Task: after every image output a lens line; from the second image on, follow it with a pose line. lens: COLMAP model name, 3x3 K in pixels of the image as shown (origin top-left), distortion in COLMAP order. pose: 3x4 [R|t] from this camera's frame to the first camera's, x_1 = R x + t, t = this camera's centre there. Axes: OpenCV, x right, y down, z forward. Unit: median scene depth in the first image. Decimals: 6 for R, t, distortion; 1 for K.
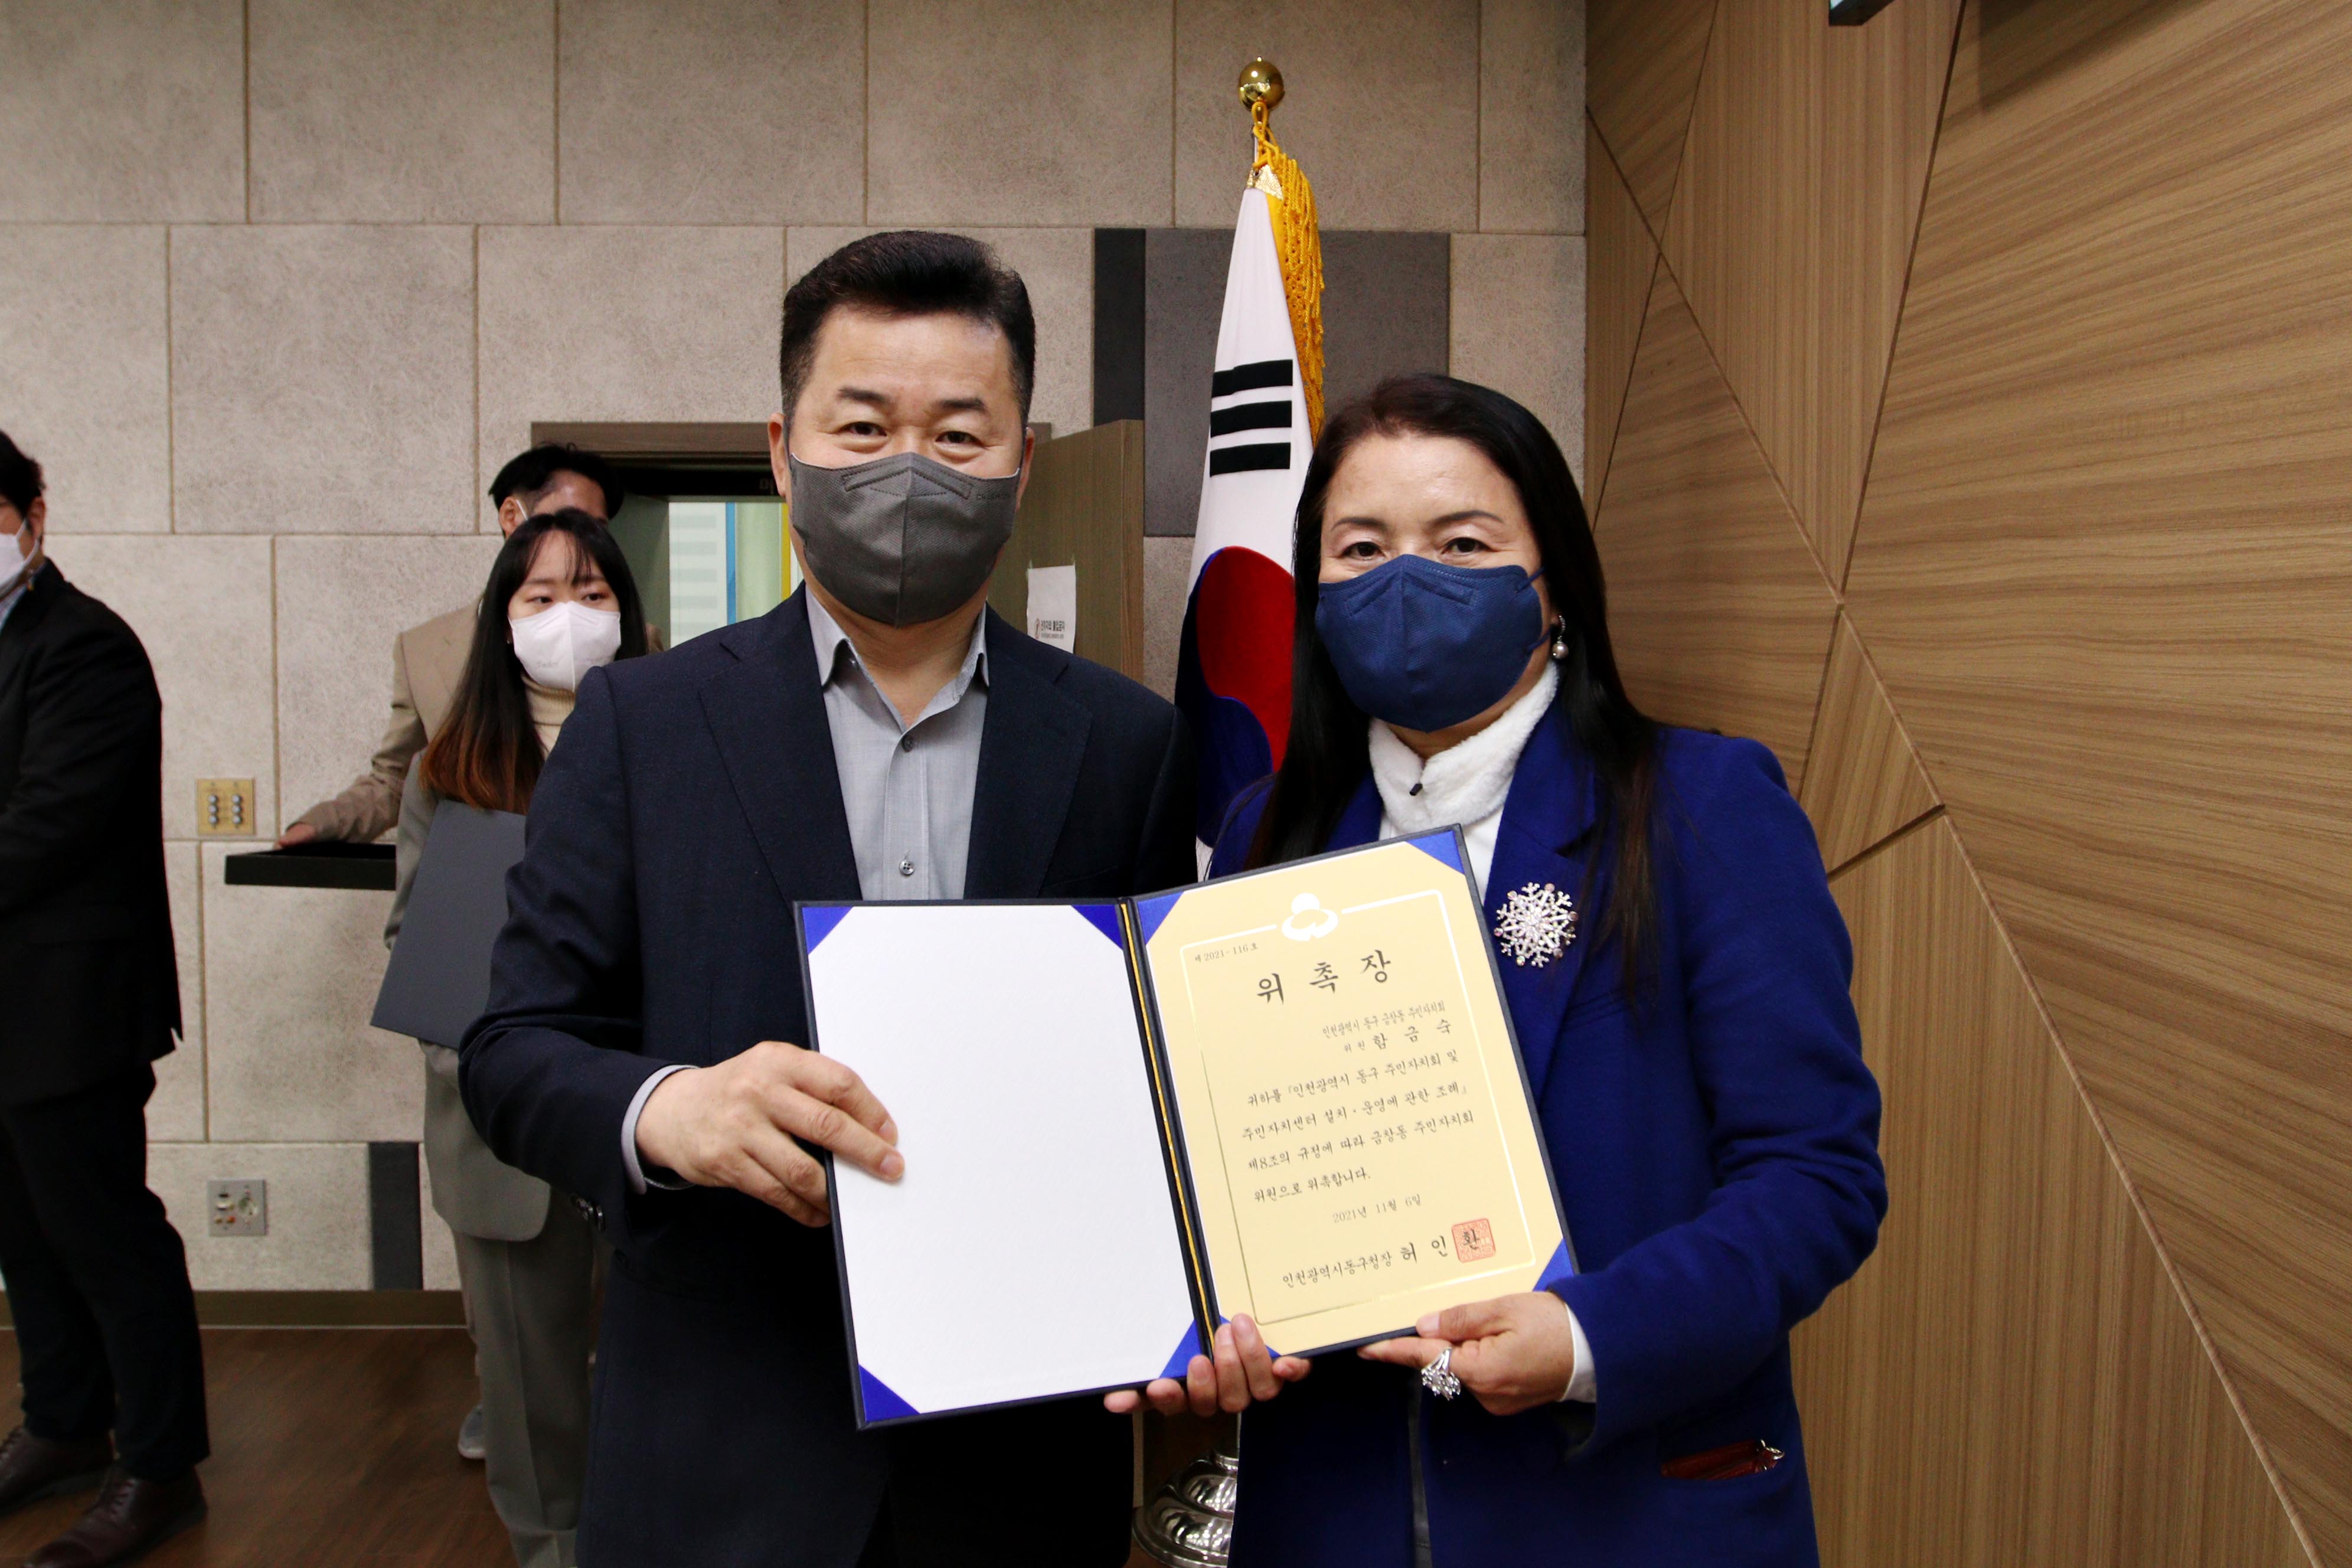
lens RADIAL K [[1883.8, 0, 1159.4], [0, 1883.8, 697.4], [0, 0, 1]] dist [-0.027935, 0.005280]
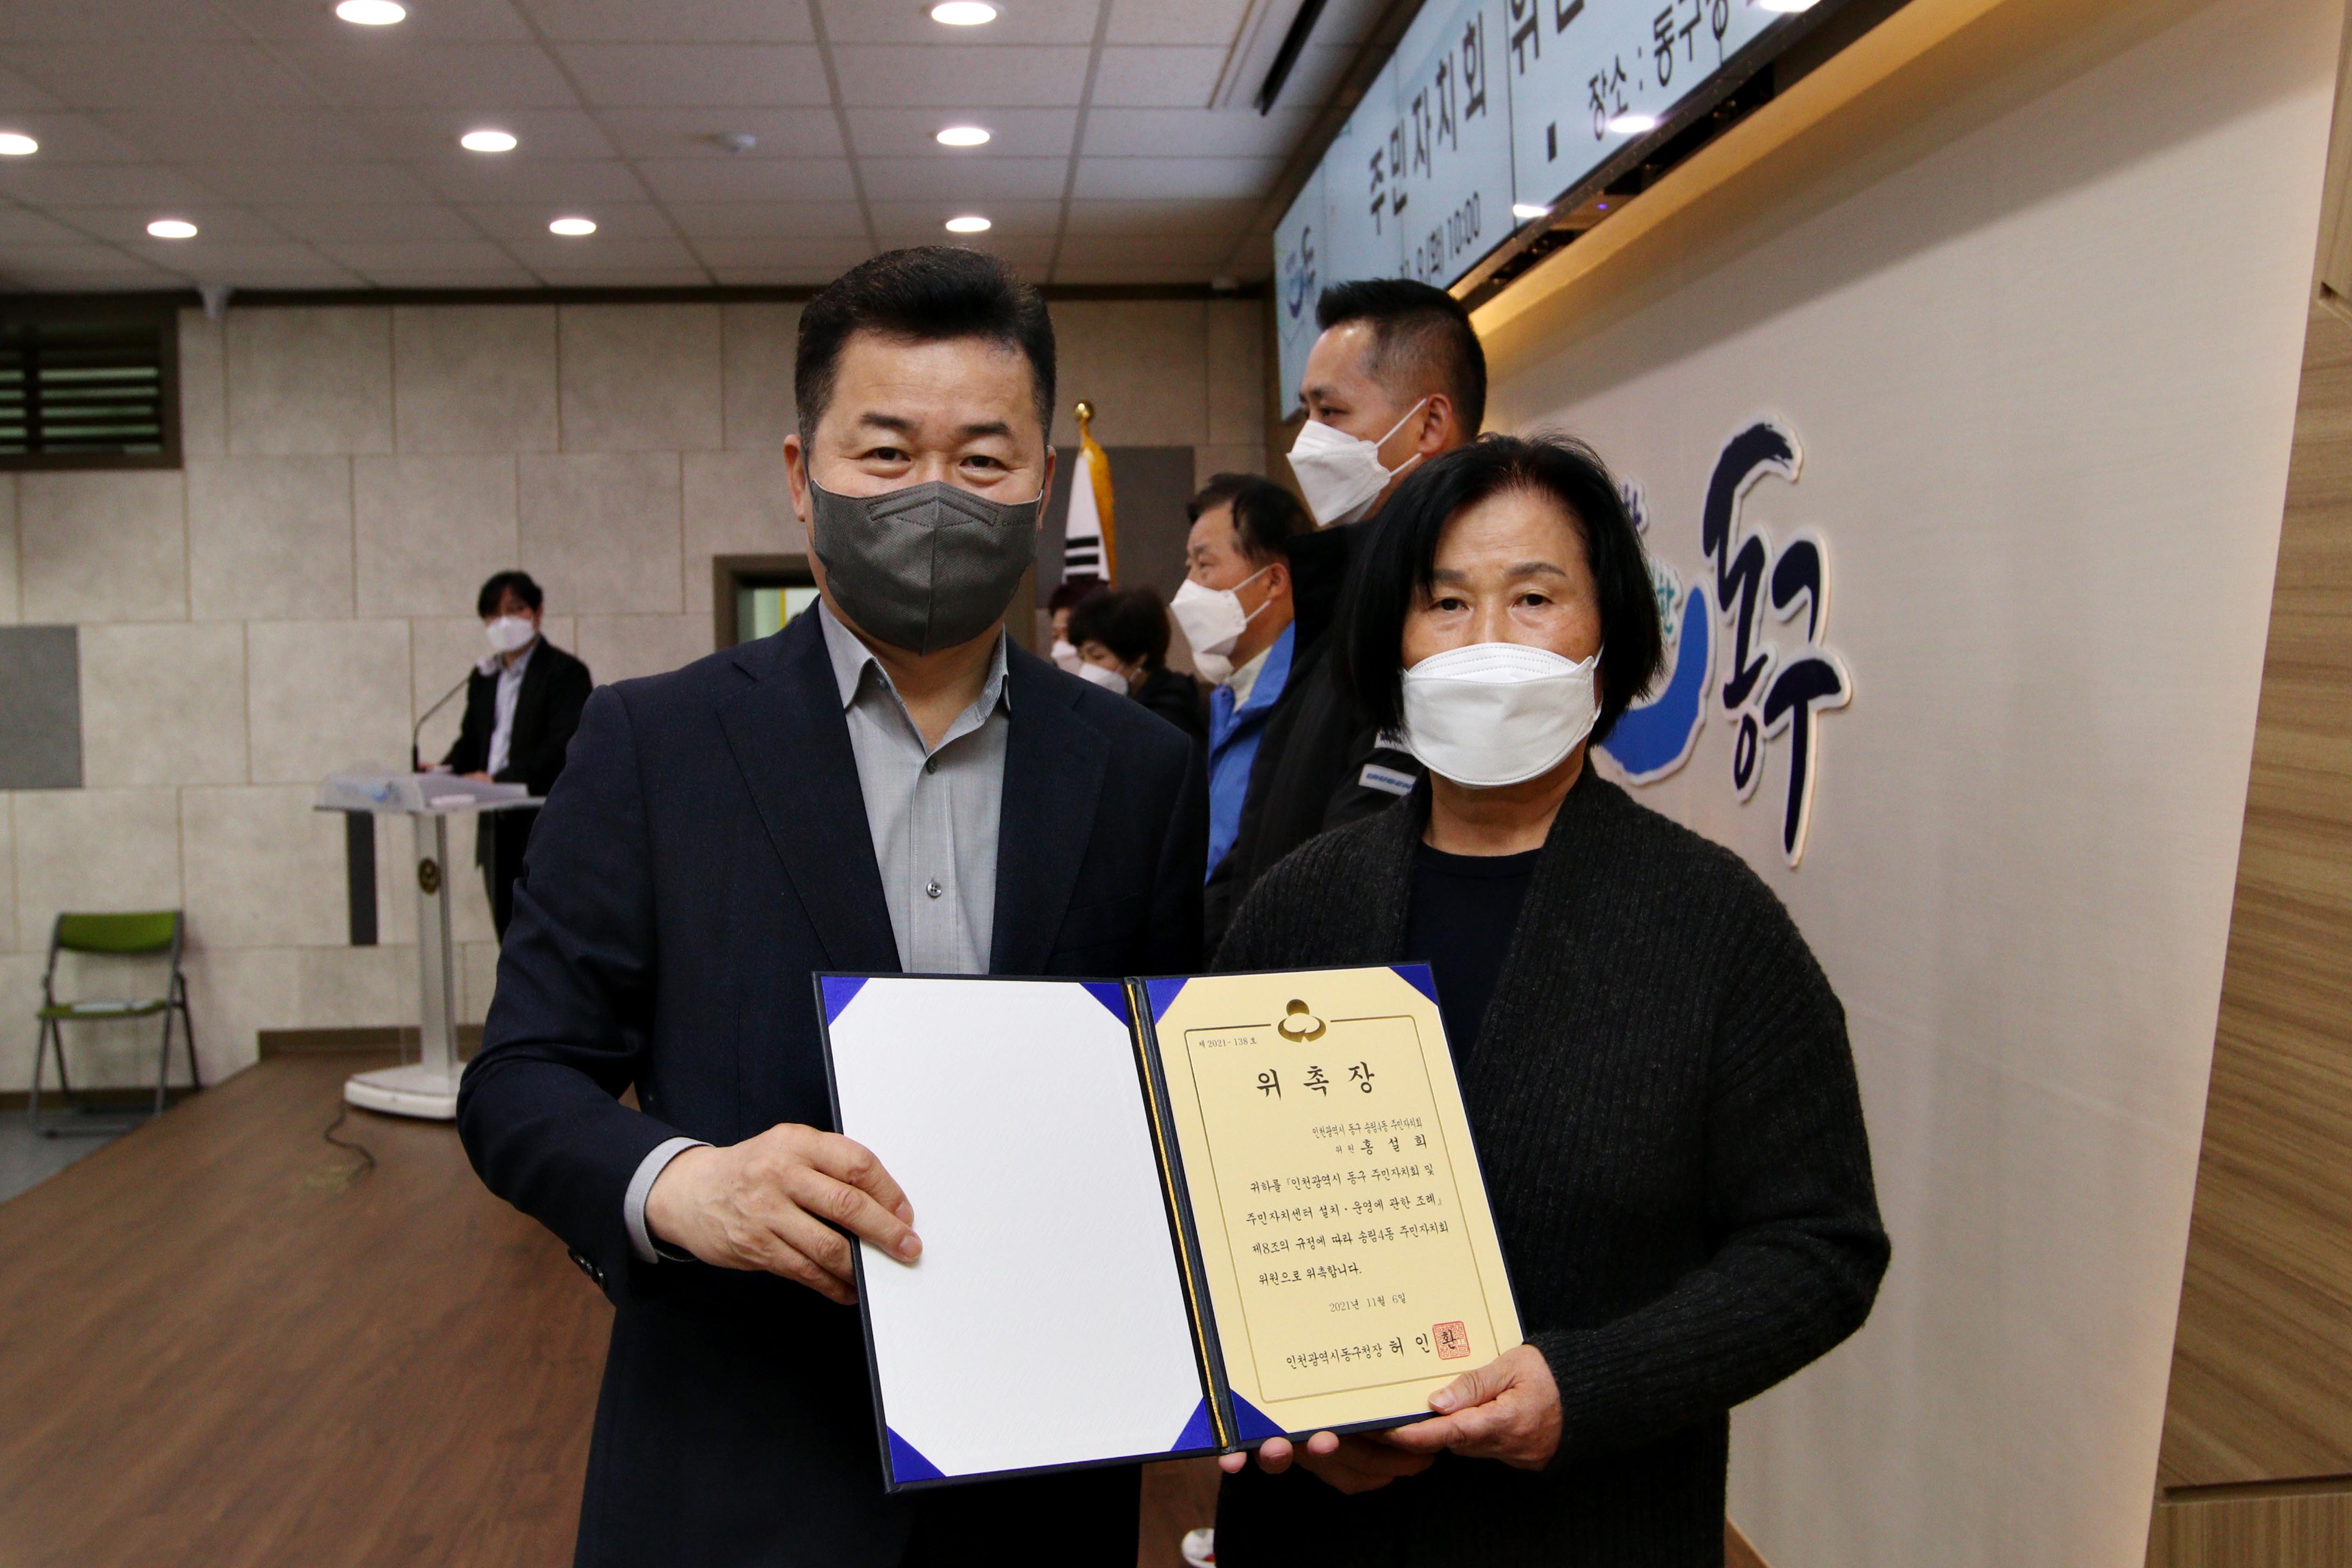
lens RADIAL K [[2218.9, 0, 1134.8], [0, 2218.9, 762.9], [0, 0, 1]] dist [-0.009827, 0.009342]
pose [[0.999191, -0.021641, 0.033896, 0.011996], [0.021597, 0.999765, 0.001652, 0.069942], [-0.033924, -0.000919, 0.999424, -1.269676]]
